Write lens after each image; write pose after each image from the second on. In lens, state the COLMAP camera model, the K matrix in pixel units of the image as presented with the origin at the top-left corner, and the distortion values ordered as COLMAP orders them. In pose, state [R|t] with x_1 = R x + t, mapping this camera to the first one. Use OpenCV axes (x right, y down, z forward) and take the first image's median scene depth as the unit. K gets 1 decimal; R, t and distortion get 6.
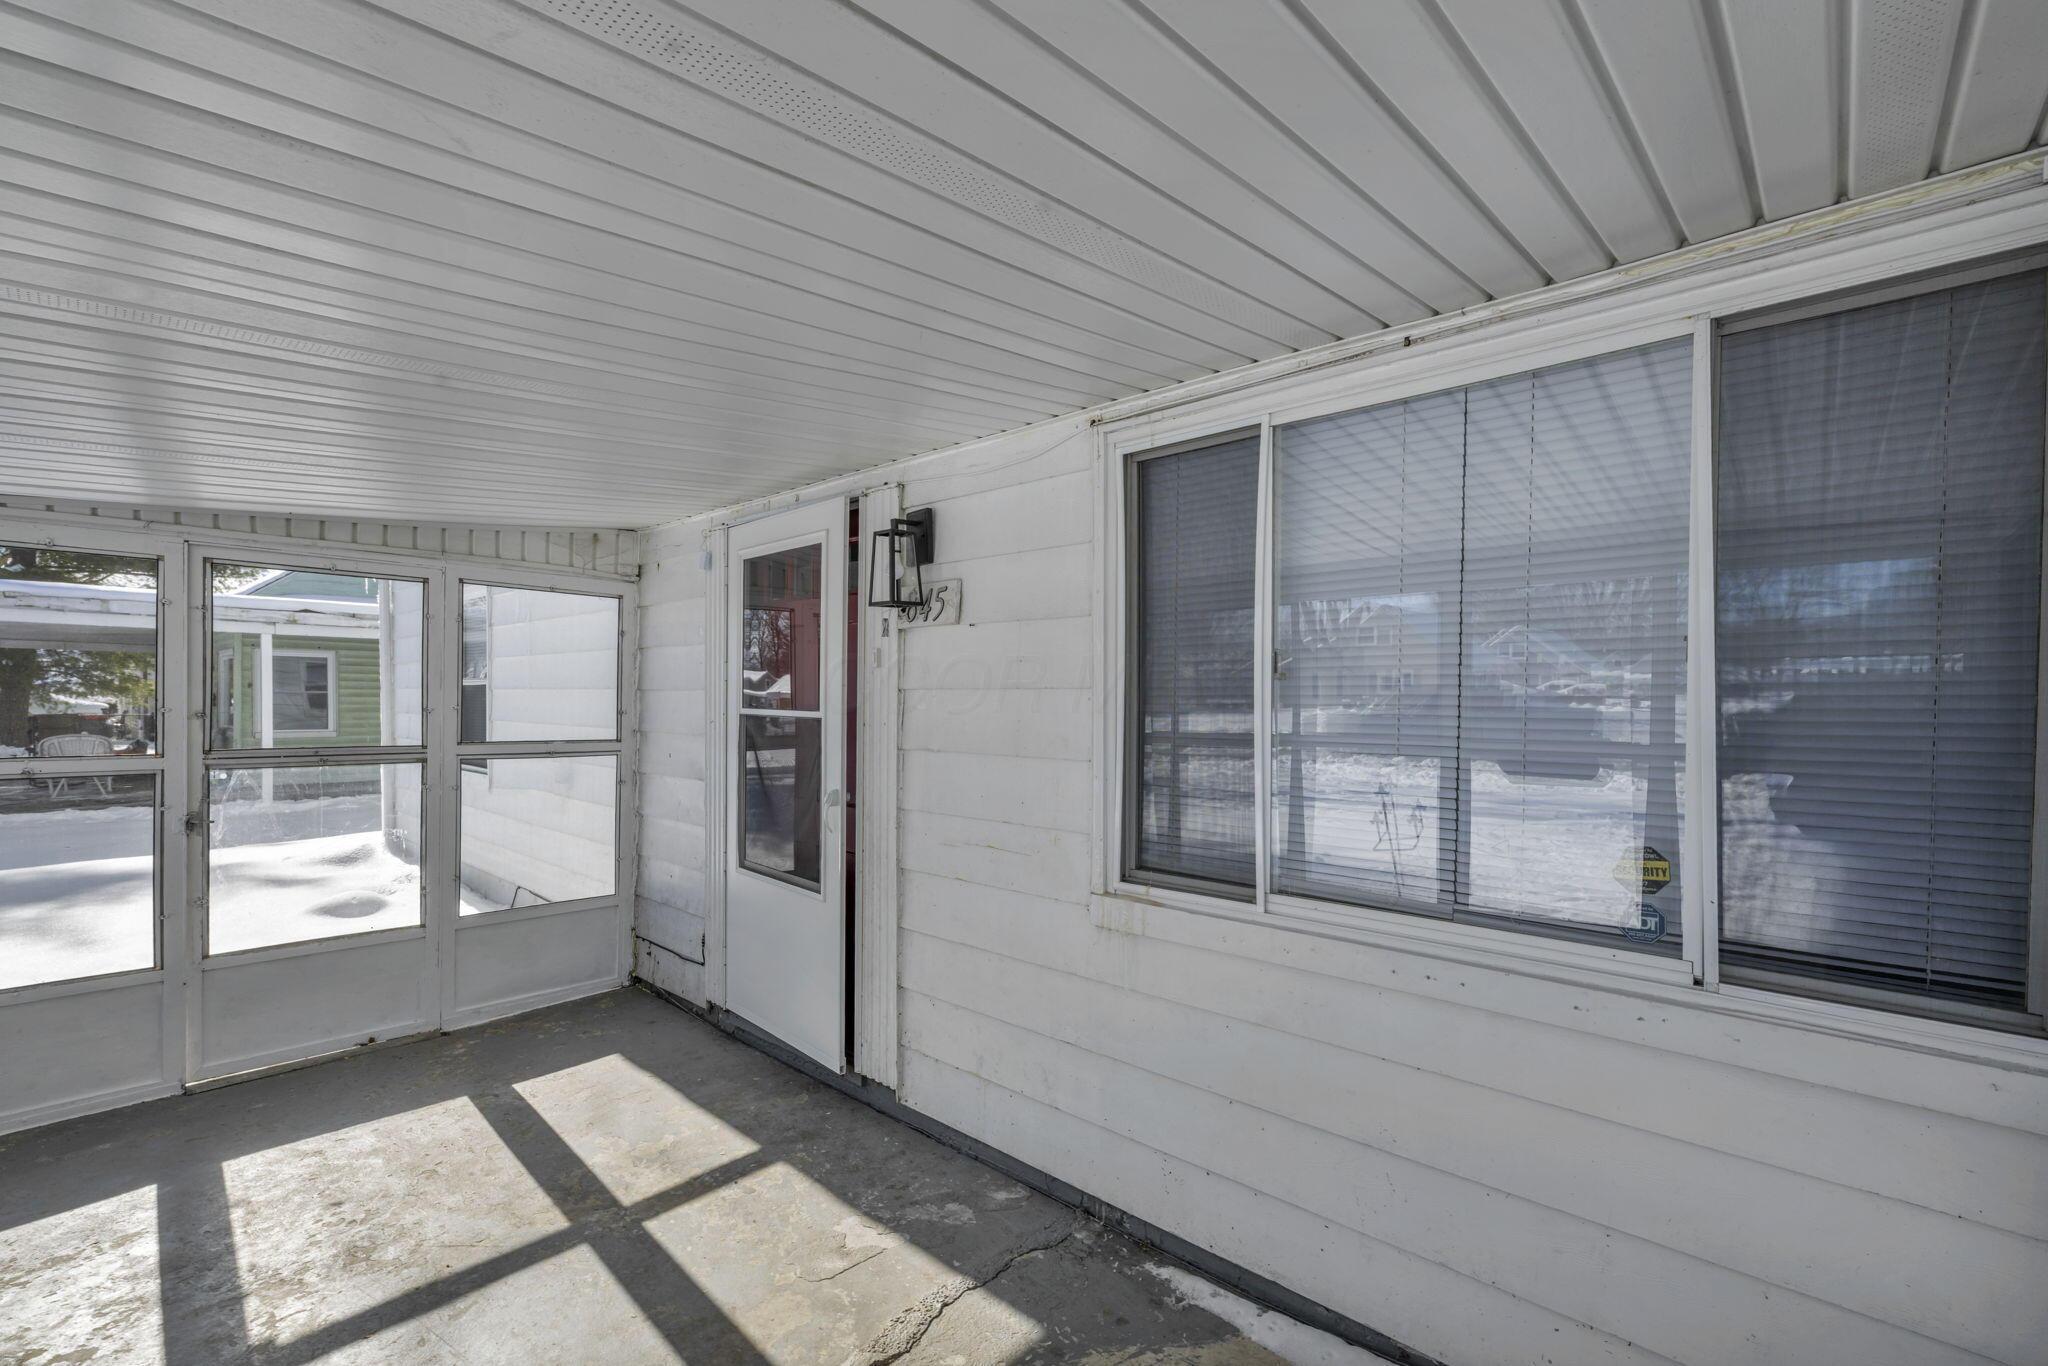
lens RADIAL K [[888.4, 0, 1024.9], [0, 888.4, 715.9], [0, 0, 1]] dist [-0.001447, -0.000285]
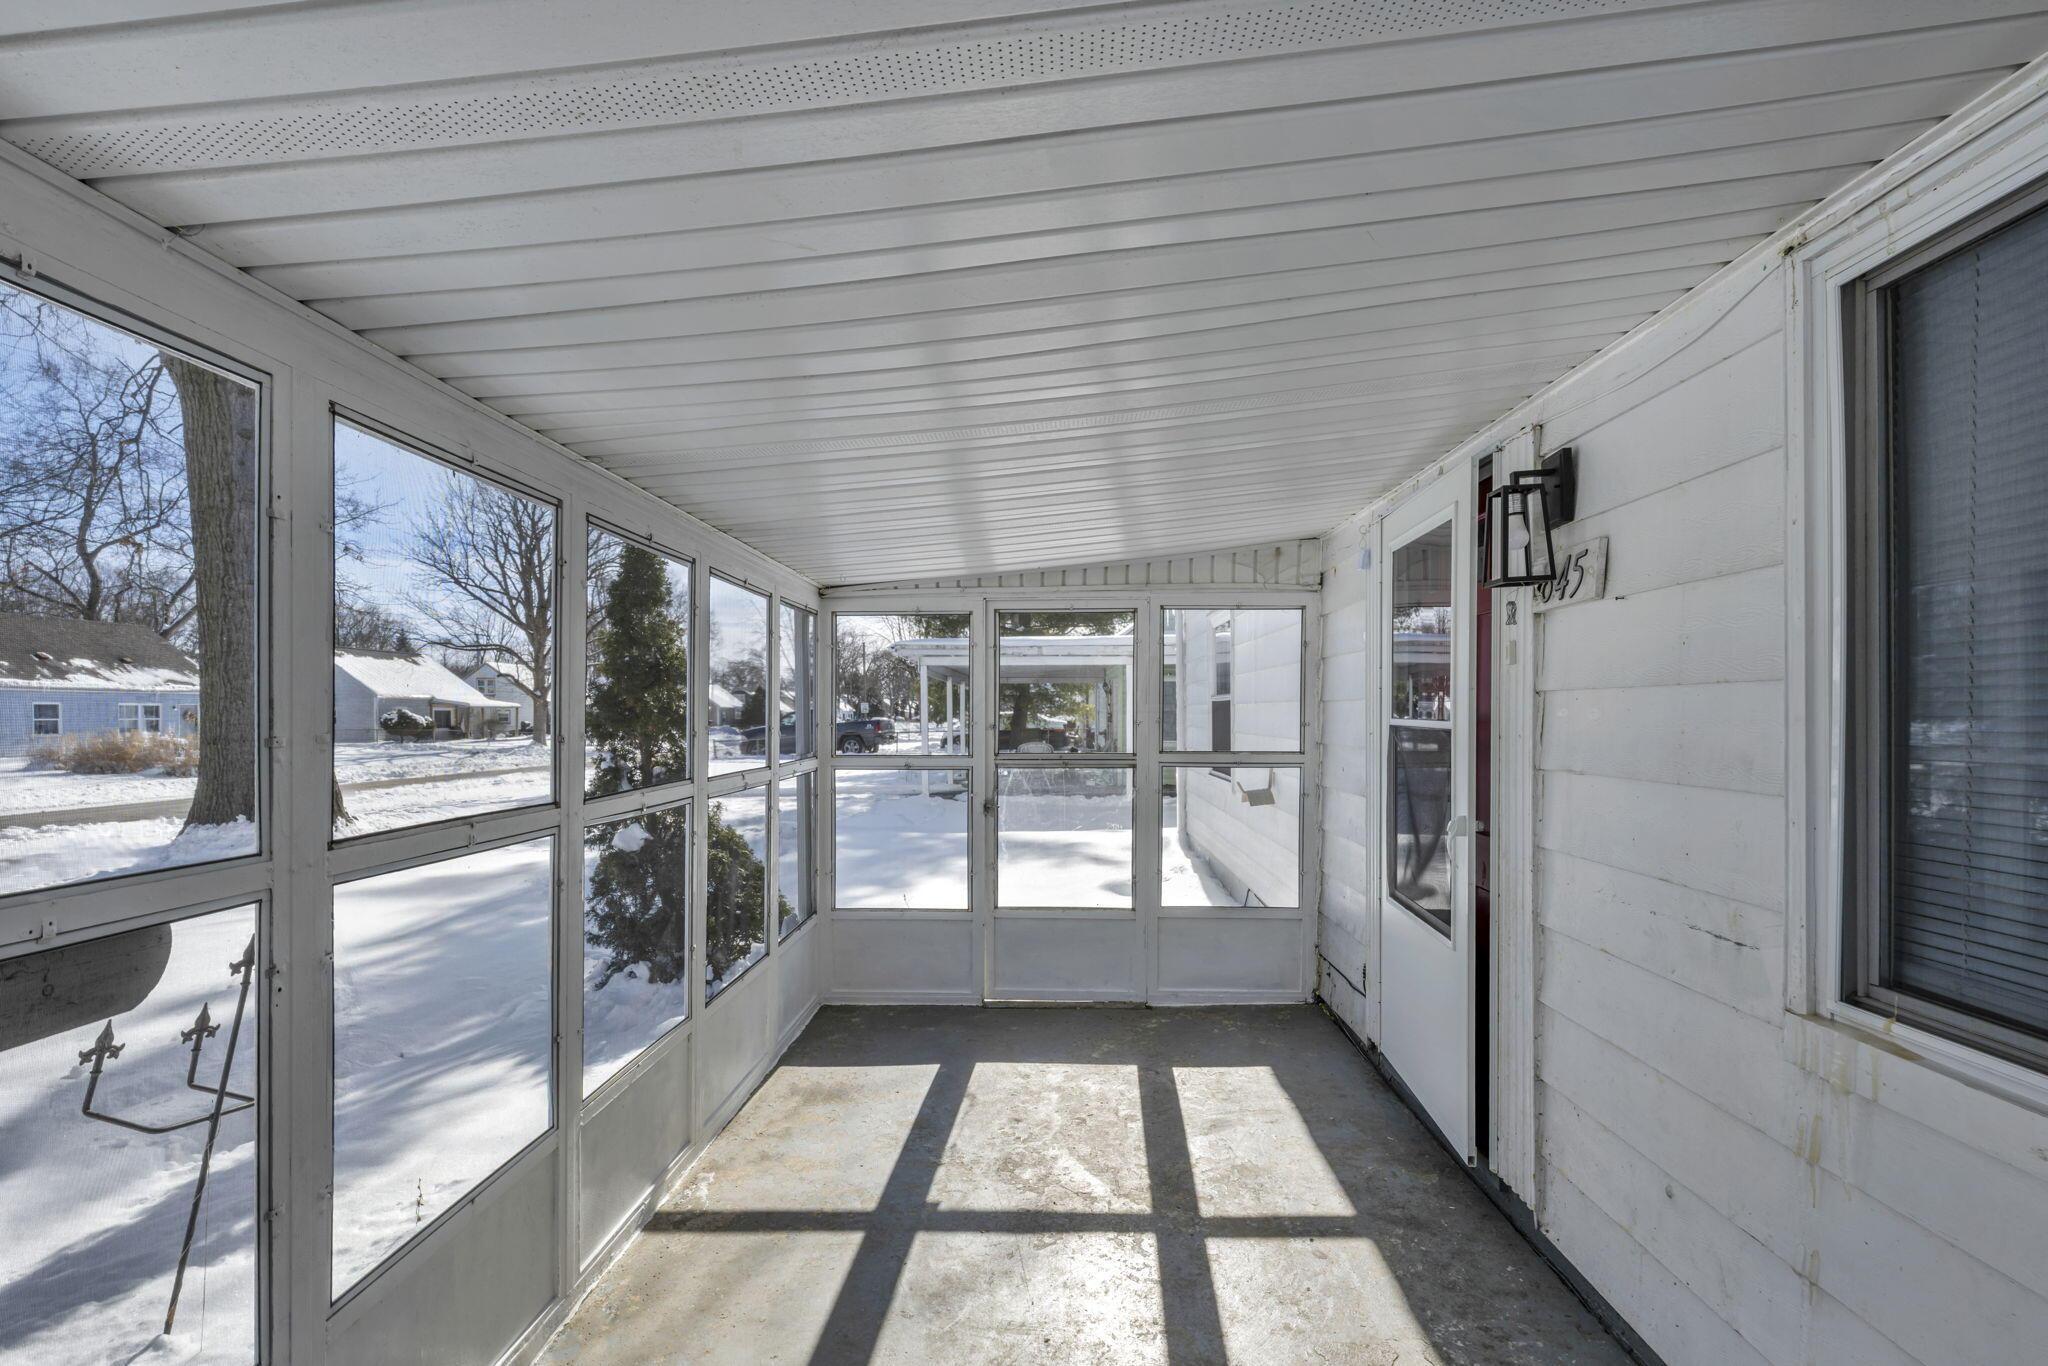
lens RADIAL K [[921.5, 0, 1030.1], [0, 921.5, 725.5], [0, 0, 1]] dist [0.000236, -0.000453]
pose [[0.648205, -0.002648, -0.761461, 0.174125], [-0.001970, 0.999985, -0.005154, 0.004343], [0.761463, 0.004841, 0.648190, 0.141346]]
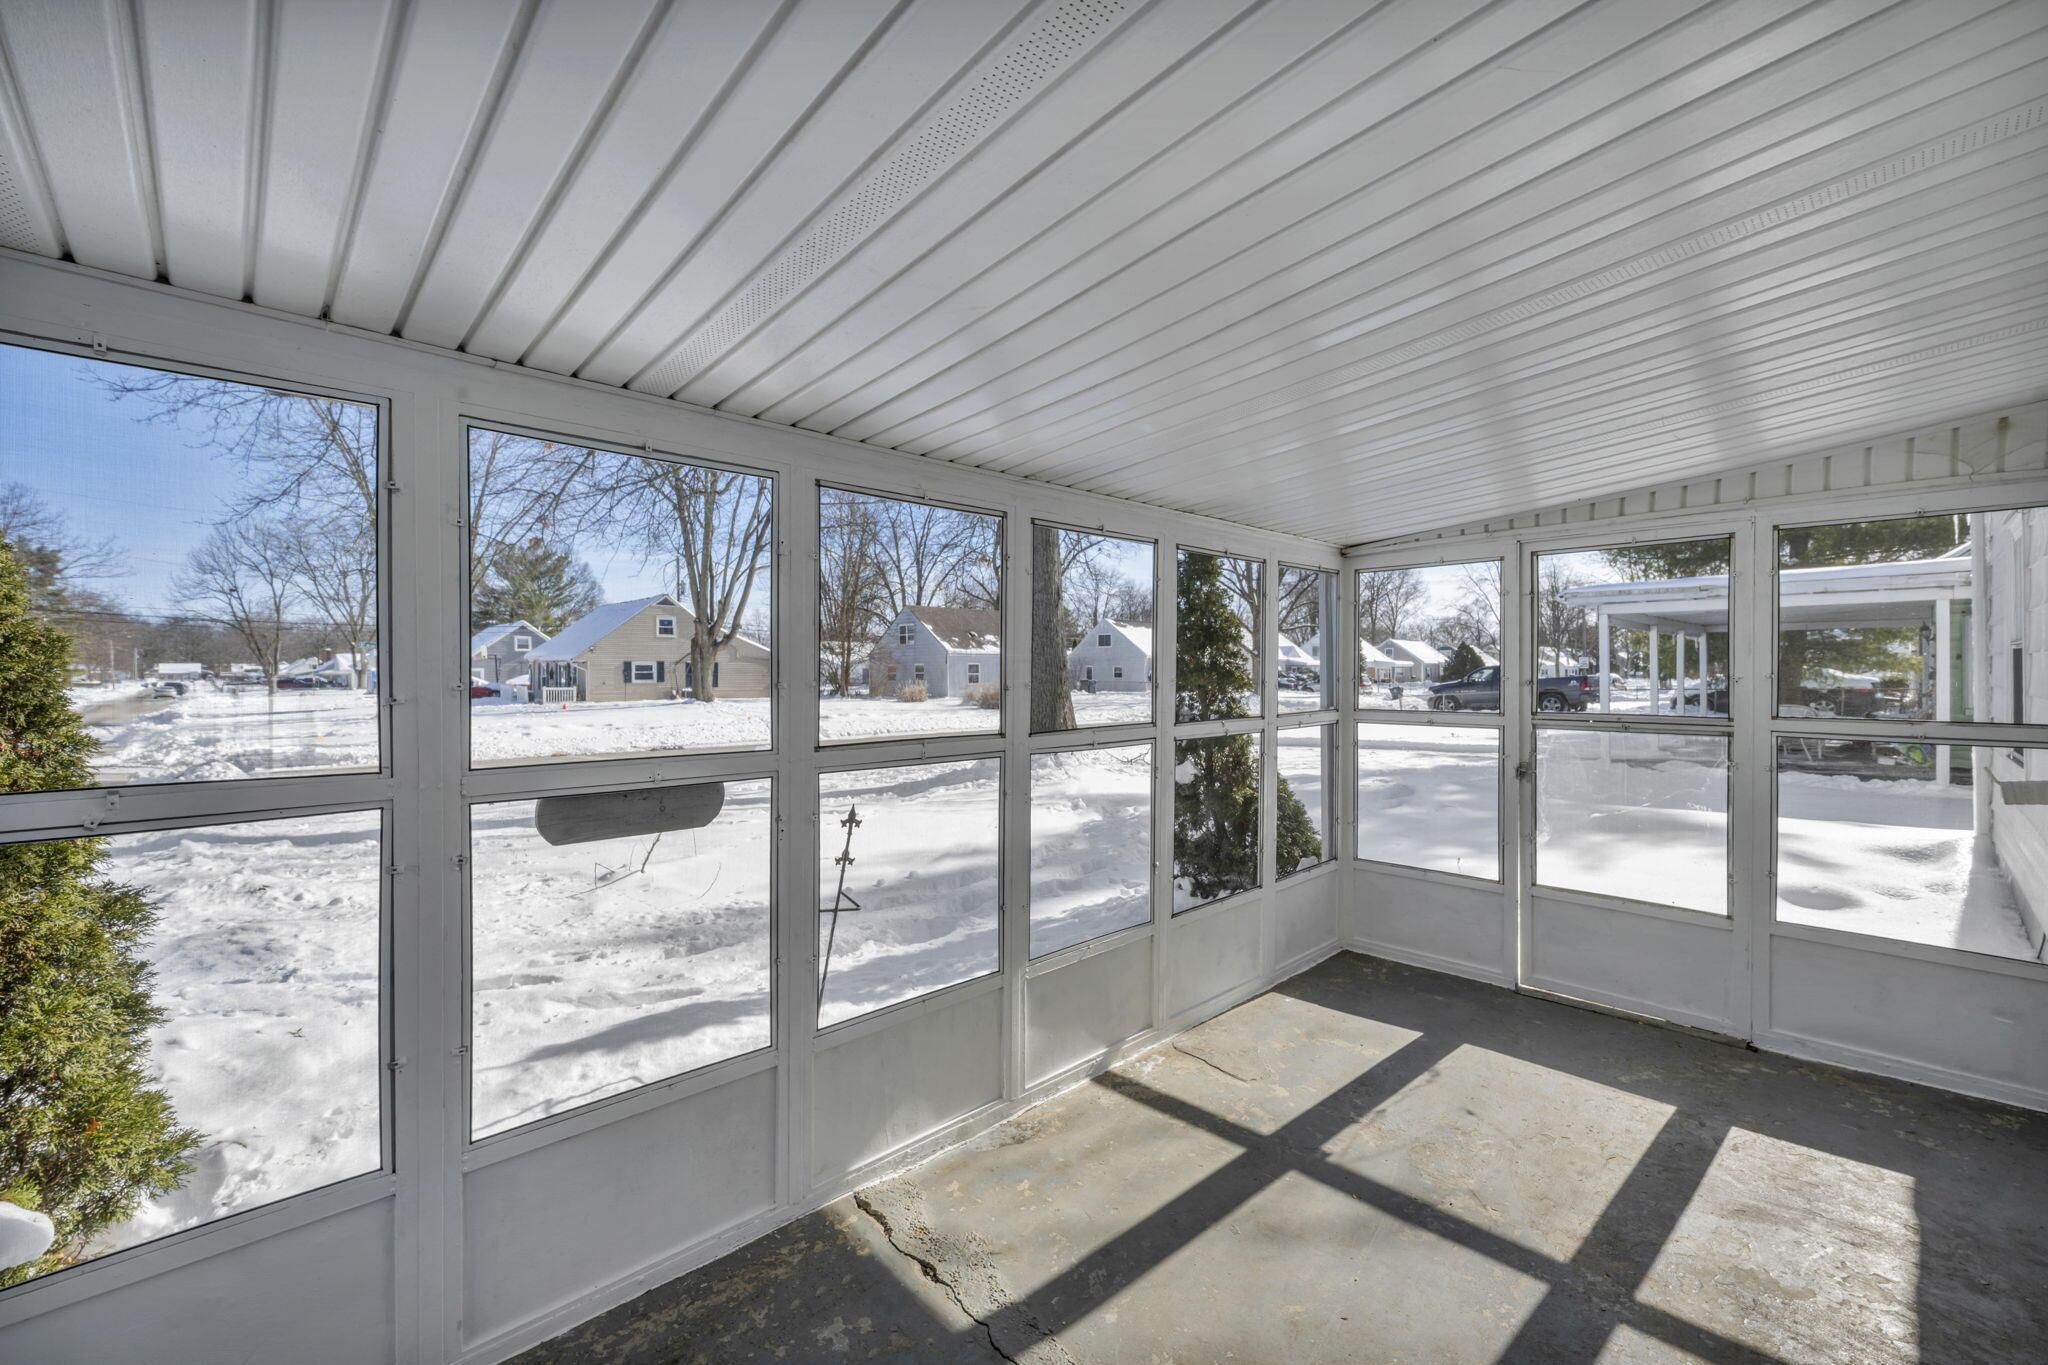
lens RADIAL K [[851.4, 0, 1017.2], [0, 851.4, 674.2], [0, 0, 1]] dist [0.000399, -0.000021]
pose [[-0.074838, -0.007600, -0.997167, 0.286080], [-0.012095, 0.999904, -0.006714, 0.004032], [0.997122, 0.011558, -0.074923, 0.399342]]
